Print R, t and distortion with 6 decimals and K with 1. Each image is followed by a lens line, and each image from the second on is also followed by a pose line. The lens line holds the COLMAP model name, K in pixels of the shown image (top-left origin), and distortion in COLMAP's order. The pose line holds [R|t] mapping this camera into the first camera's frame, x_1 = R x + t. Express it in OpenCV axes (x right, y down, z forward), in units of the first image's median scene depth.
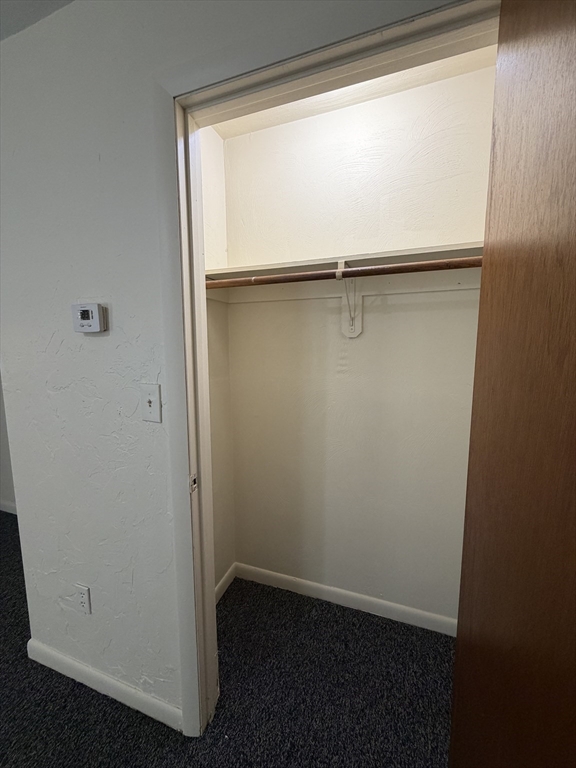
lens RADIAL K [[310.9, 0, 288.6], [0, 310.9, 382.6], [0, 0, 1]] dist [0.001547, 0.000532]
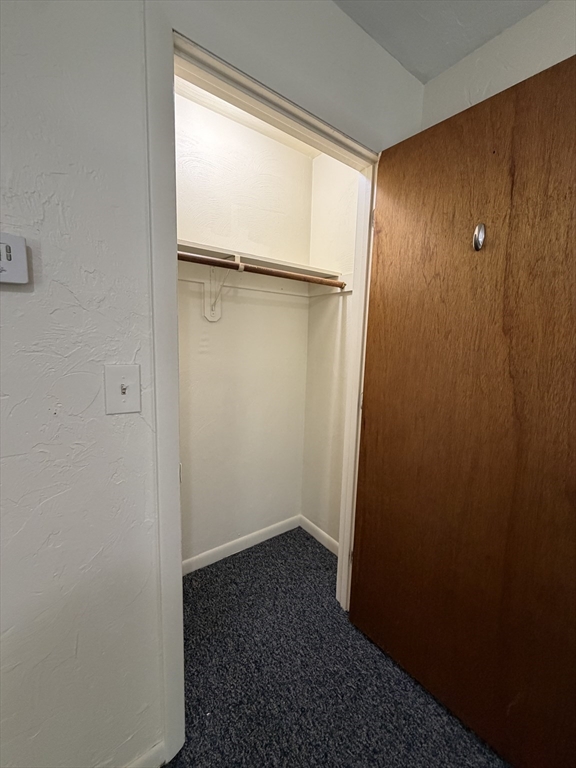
lens RADIAL K [[310.9, 0, 289.2], [0, 310.9, 383.2], [0, 0, 1]] dist [0.001547, 0.000532]
pose [[0.546431, -0.095981, 0.831986, -0.627187], [0.068850, 0.995197, 0.069591, 0.018248], [-0.834669, 0.019255, 0.550415, 0.166123]]
